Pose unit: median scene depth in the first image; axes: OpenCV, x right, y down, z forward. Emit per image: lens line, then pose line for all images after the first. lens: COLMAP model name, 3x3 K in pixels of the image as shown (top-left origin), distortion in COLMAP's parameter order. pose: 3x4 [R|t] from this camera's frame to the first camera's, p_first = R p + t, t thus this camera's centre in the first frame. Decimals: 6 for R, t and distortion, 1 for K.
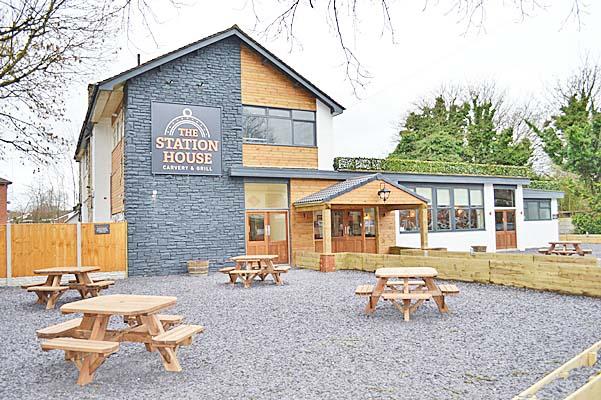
lens RADIAL K [[480.6, 0, 297.9], [0, 480.6, 203.6], [0, 0, 1]] dist [-0.063958, -0.005162]
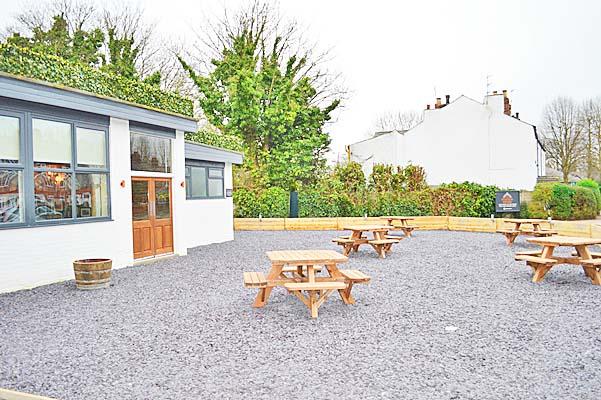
lens RADIAL K [[480.6, 0, 298.7], [0, 480.6, 201.0], [0, 0, 1]] dist [-0.063958, -0.005162]
pose [[0.748764, -0.000155, 0.662837, 0.155593], [-0.029136, 0.999026, 0.033146, 0.012041], [-0.662196, -0.044131, 0.748030, 0.371269]]
